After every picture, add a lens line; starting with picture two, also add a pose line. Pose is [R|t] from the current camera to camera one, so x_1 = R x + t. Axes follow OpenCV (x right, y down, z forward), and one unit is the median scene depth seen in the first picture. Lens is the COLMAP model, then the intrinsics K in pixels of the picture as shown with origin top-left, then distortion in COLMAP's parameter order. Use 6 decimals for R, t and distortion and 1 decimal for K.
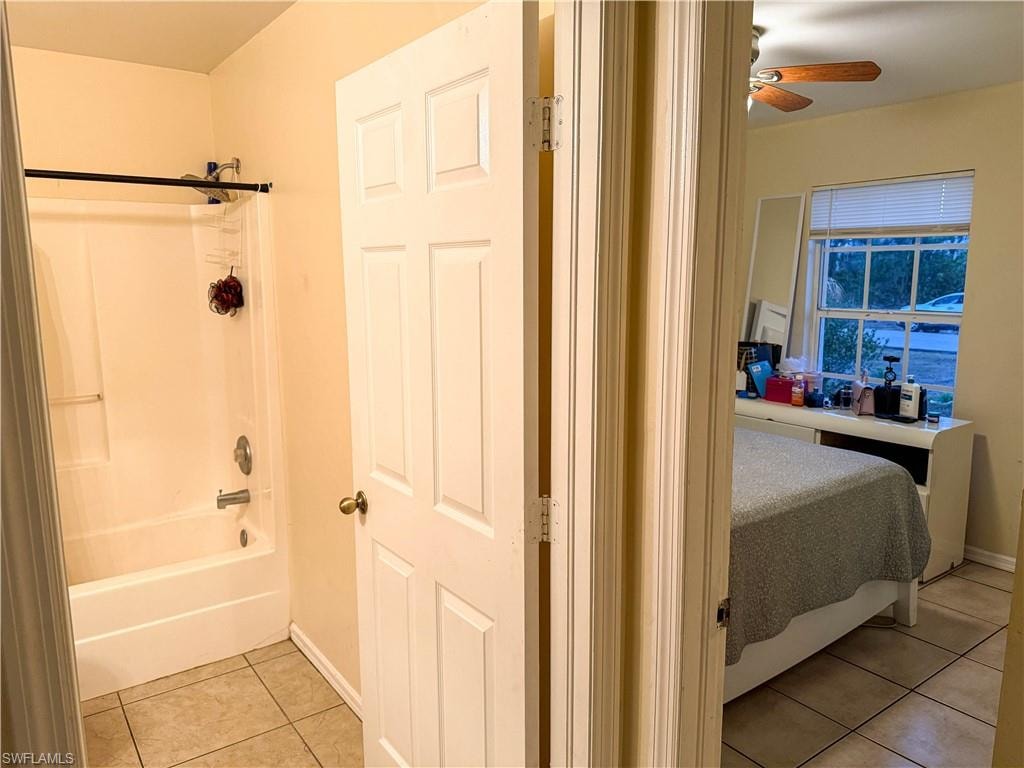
lens RADIAL K [[722.4, 0, 510.5], [0, 722.4, 385.3], [0, 0, 1]] dist [0.037086, -0.054823]
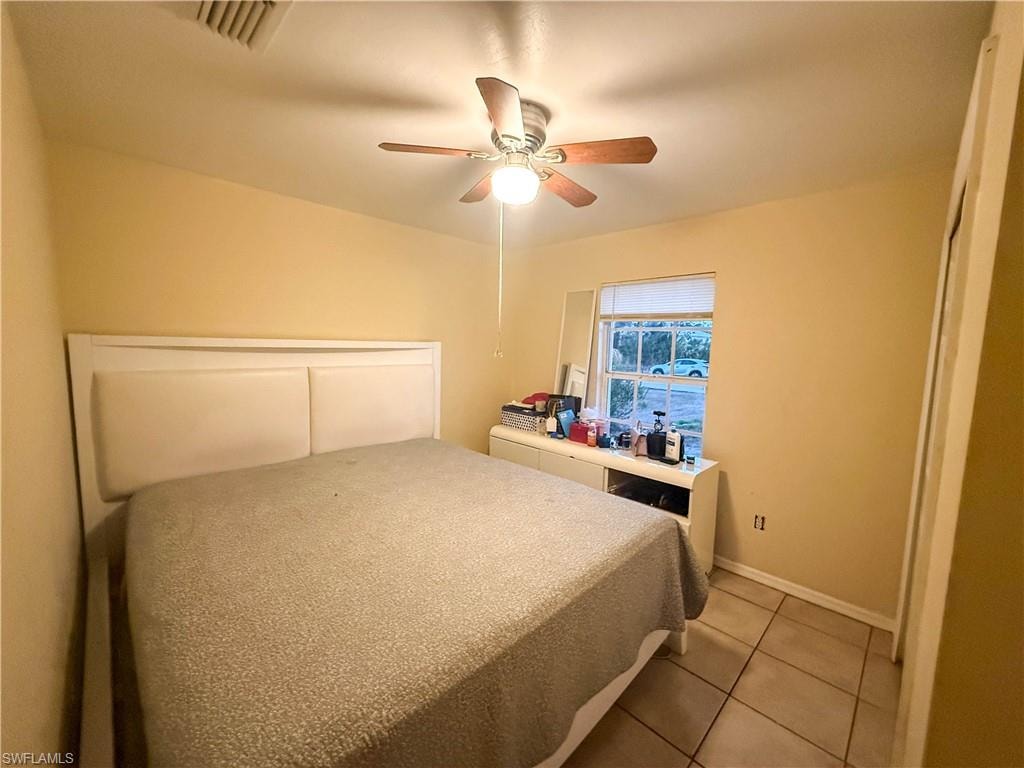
lens RADIAL K [[406.5, 0, 511.7], [0, 406.5, 383.4], [0, 0, 1]] dist [-0.001944, 0.000774]
pose [[0.987034, 0.012524, 0.160022, 0.134918], [-0.003978, 0.998553, -0.053620, -0.045451], [-0.160462, 0.052288, 0.985656, 0.296362]]
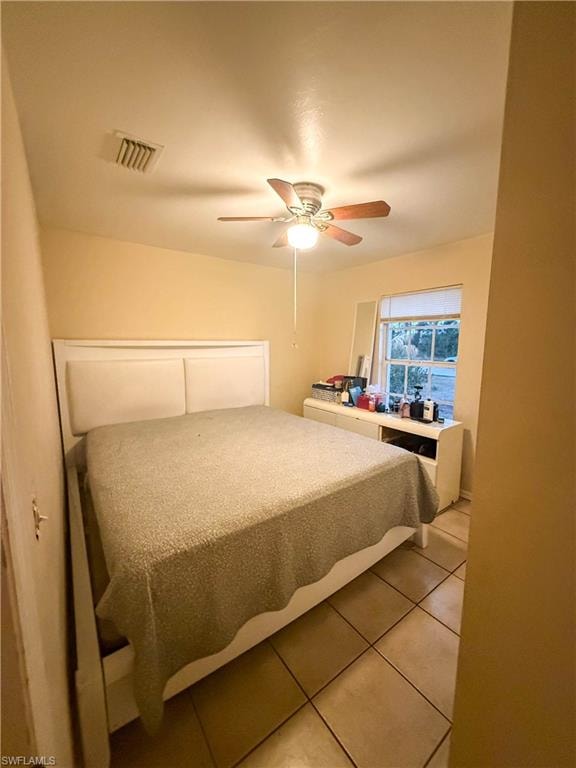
lens RADIAL K [[304.9, 0, 289.6], [0, 304.9, 382.3], [0, 0, 1]] dist [-0.001944, 0.000774]
pose [[0.999917, 0.004187, 0.012157, 0.174893], [-0.003878, 0.999671, -0.025355, -0.026020], [-0.012259, 0.025306, 0.999605, 0.218248]]
